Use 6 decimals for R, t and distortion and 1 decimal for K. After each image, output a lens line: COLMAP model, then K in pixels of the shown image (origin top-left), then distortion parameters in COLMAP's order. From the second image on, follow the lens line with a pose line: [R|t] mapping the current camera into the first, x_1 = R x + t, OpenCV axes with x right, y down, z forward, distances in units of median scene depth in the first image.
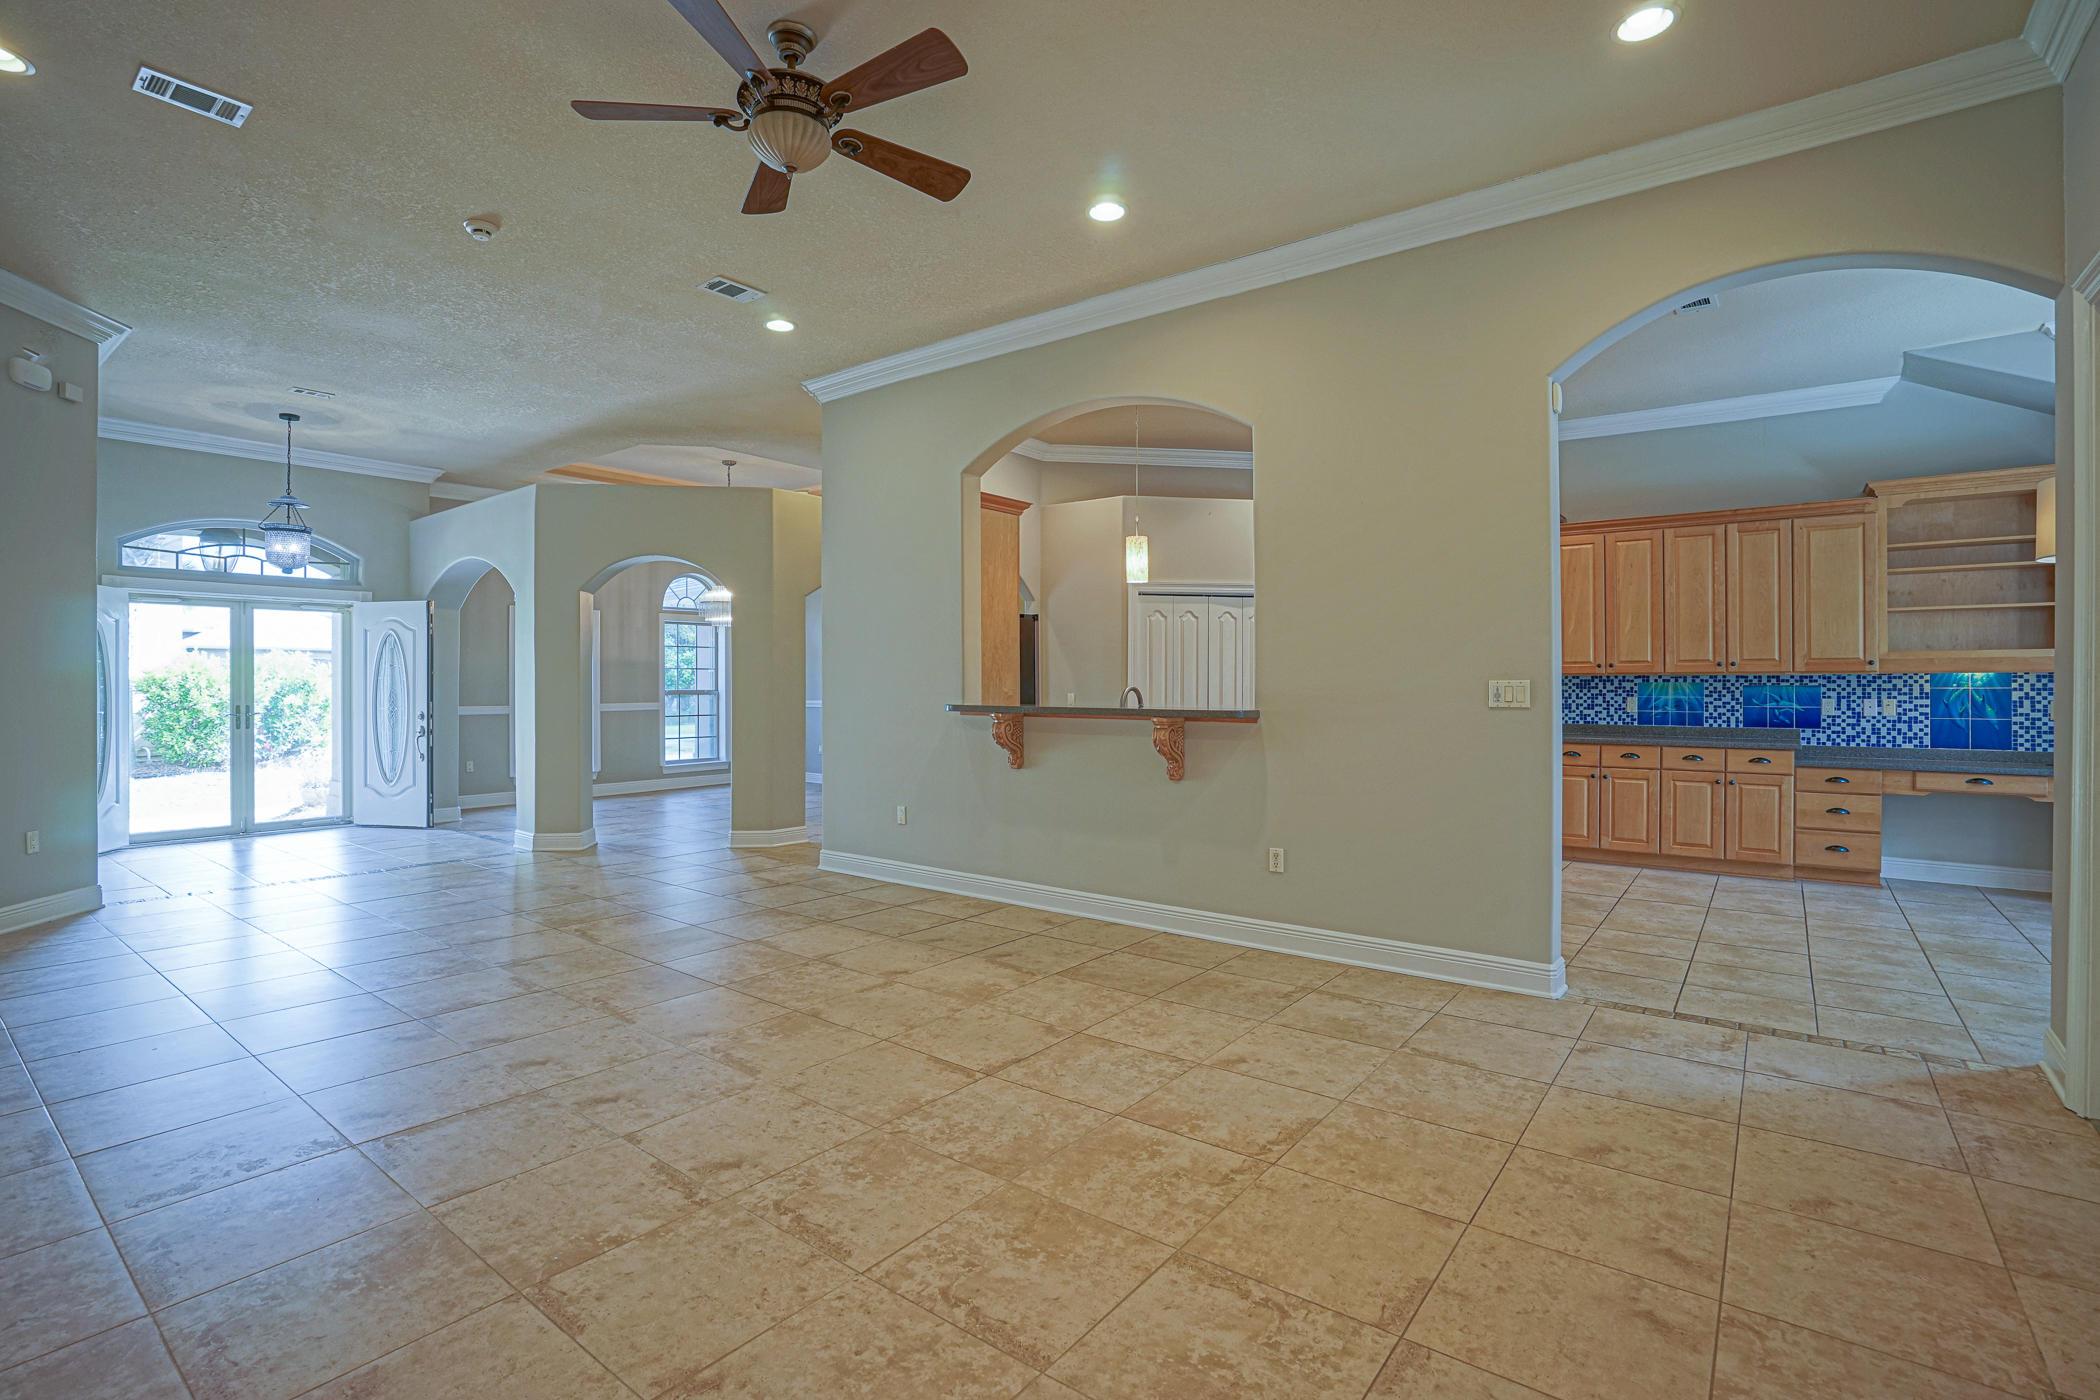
lens RADIAL K [[981.2, 0, 1054.7], [0, 981.2, 684.4], [0, 0, 1]] dist [-0.052219, 0.019265]
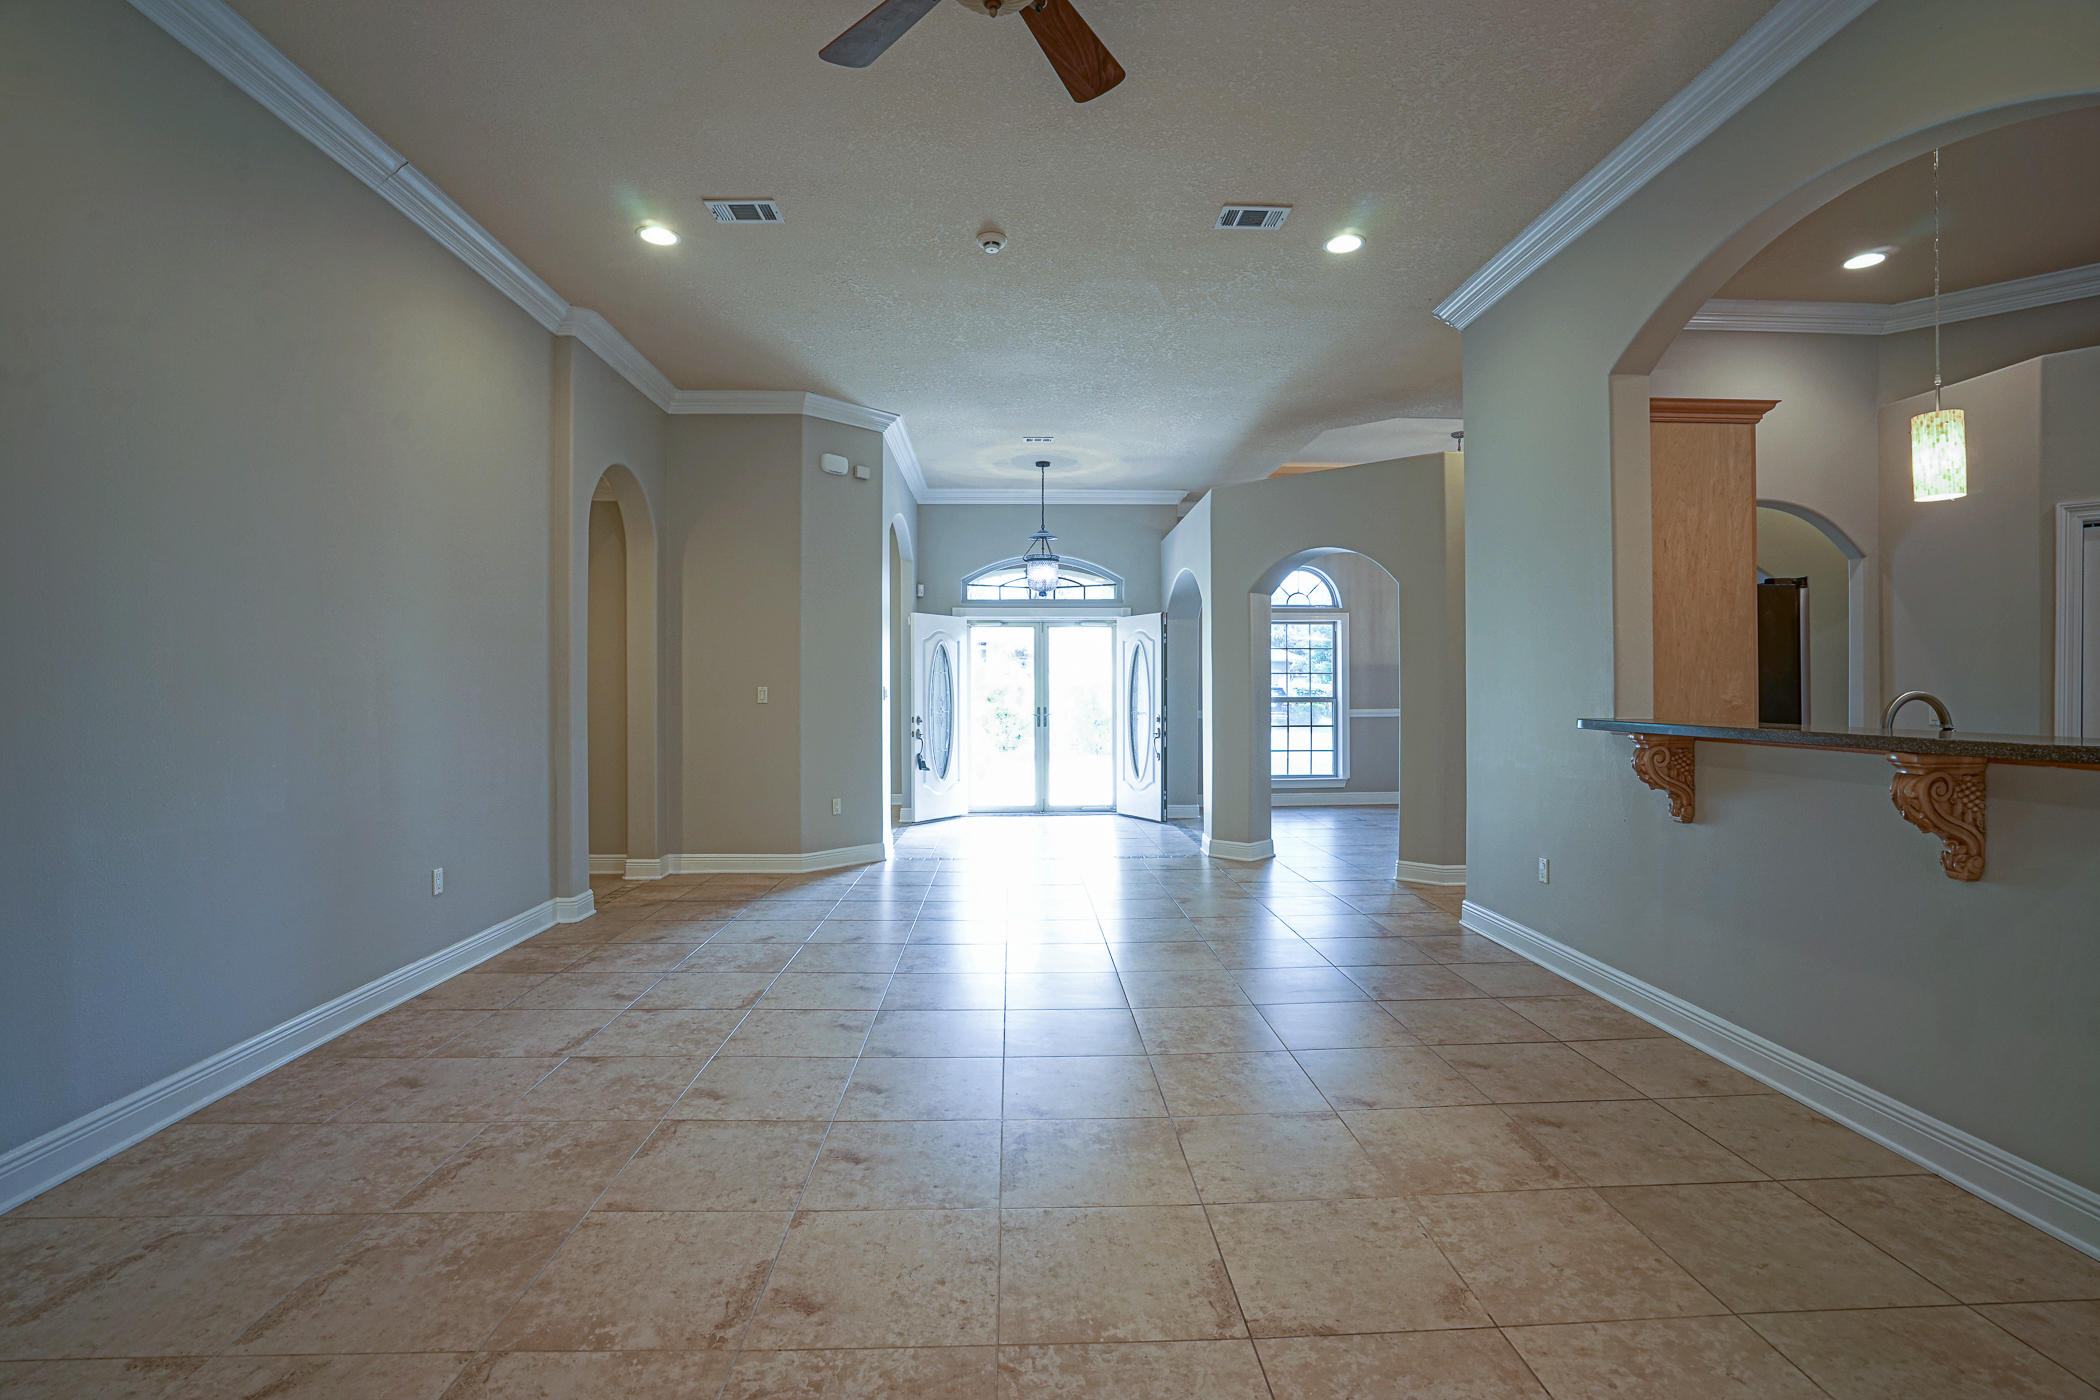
lens RADIAL K [[981.2, 0, 1056.2], [0, 981.2, 688.7], [0, 0, 1]] dist [-0.052219, 0.019265]
pose [[0.640793, -0.002600, -0.767710, 0.150762], [0.002182, 0.999996, -0.001565, 0.000076], [0.767711, -0.000673, 0.640796, 0.253255]]
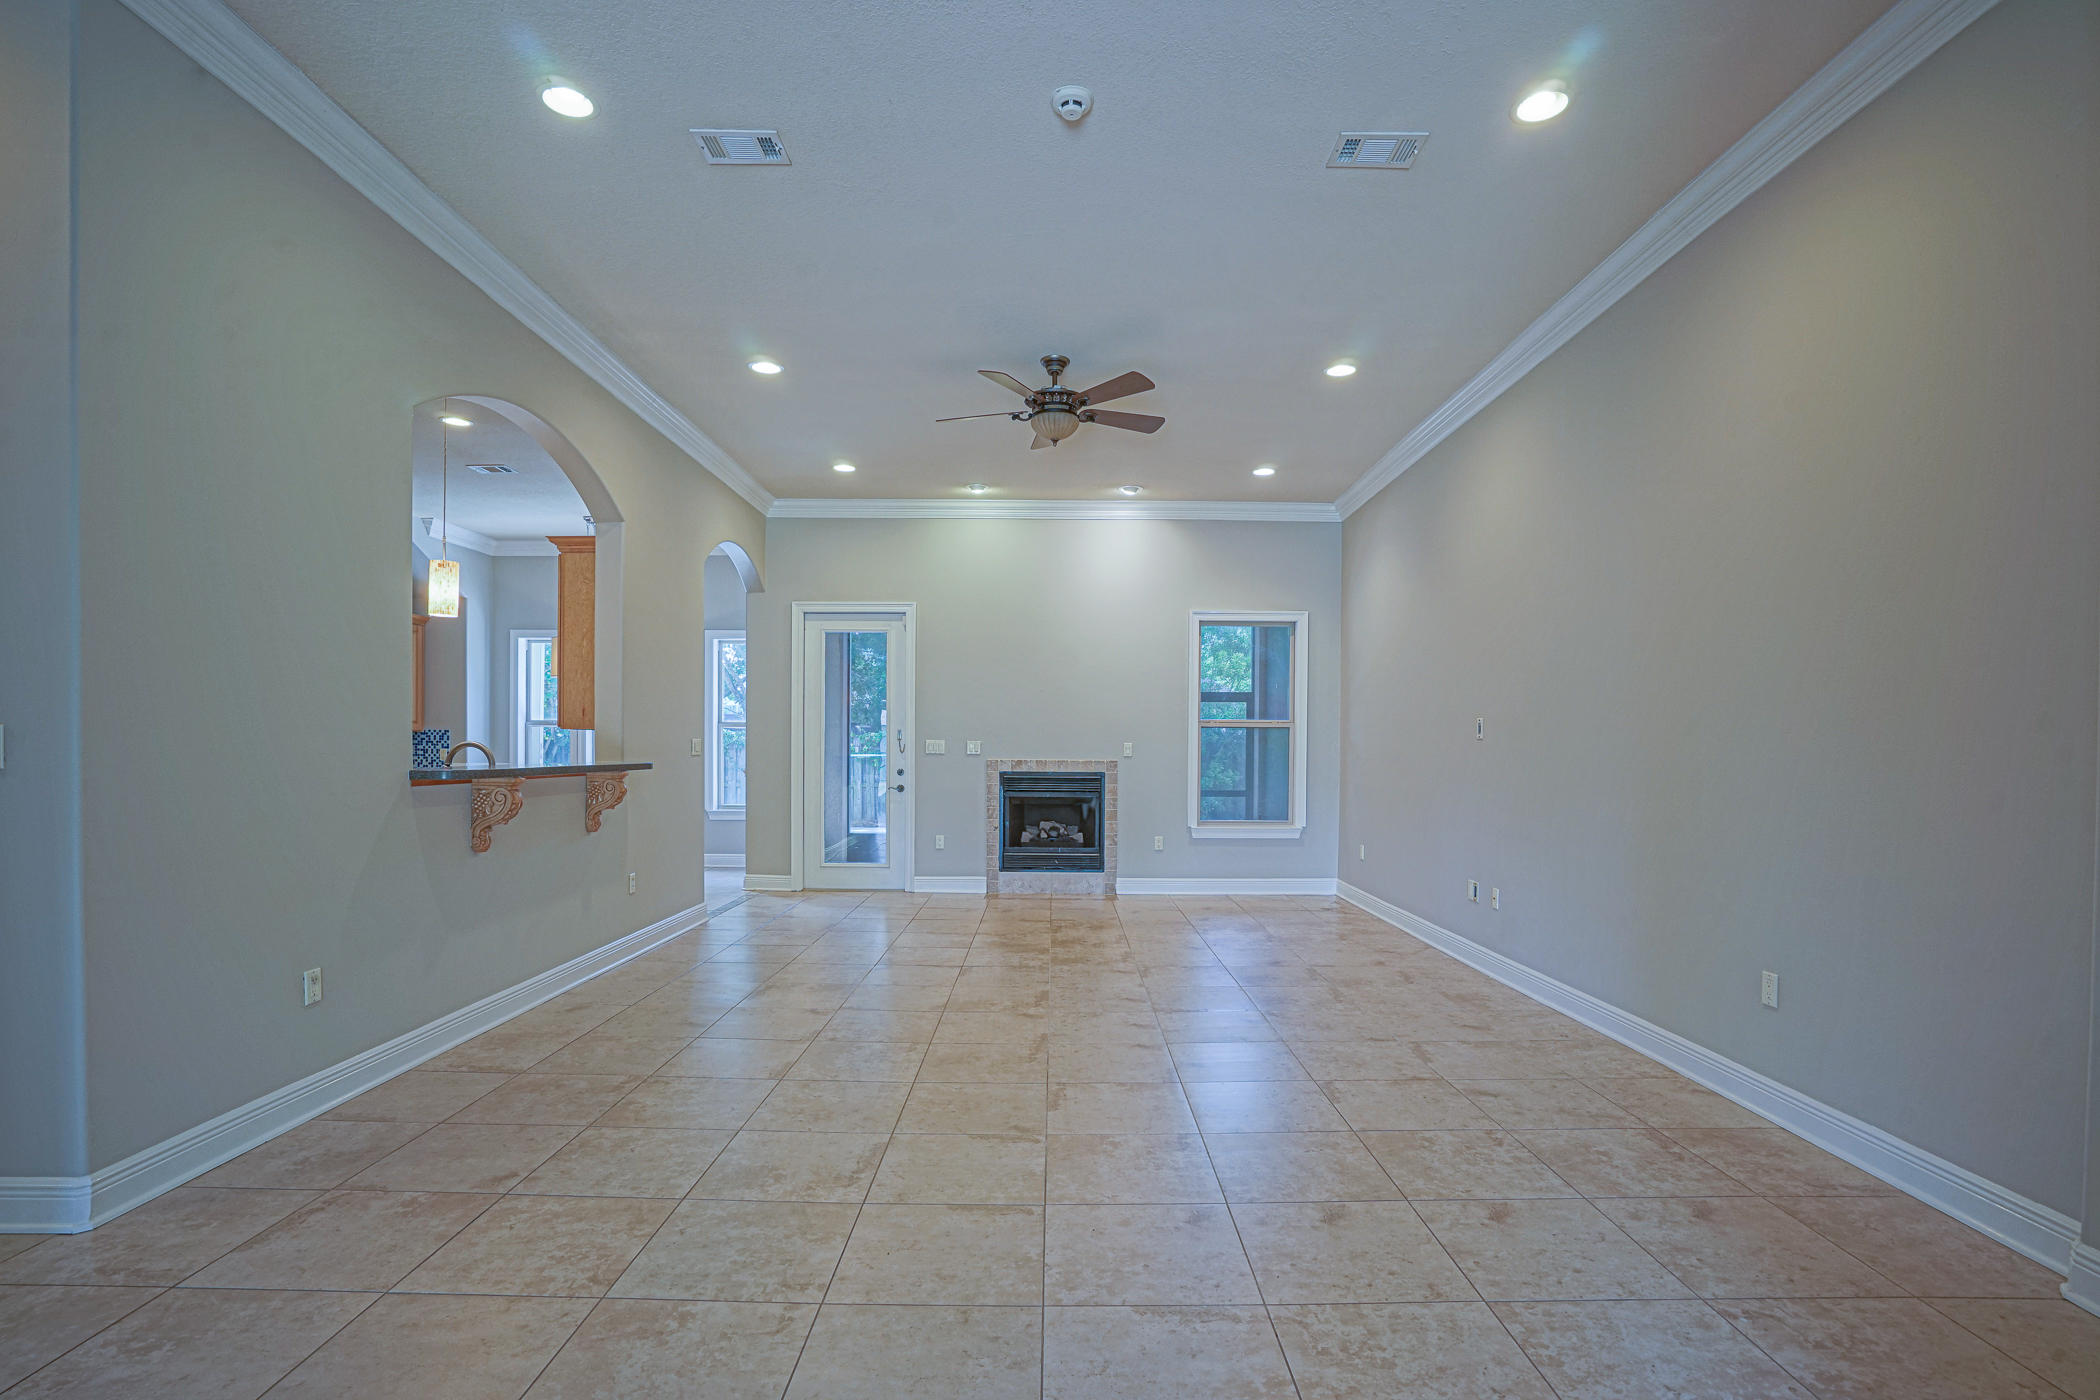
lens RADIAL K [[981.2, 0, 1048.9], [0, 981.2, 748.1], [0, 0, 1]] dist [-0.052219, 0.019265]
pose [[-0.600826, -0.007535, 0.799345, -0.752501], [-0.007340, 0.999965, 0.003909, 0.000856], [-0.799346, -0.003519, -0.600860, 0.931383]]
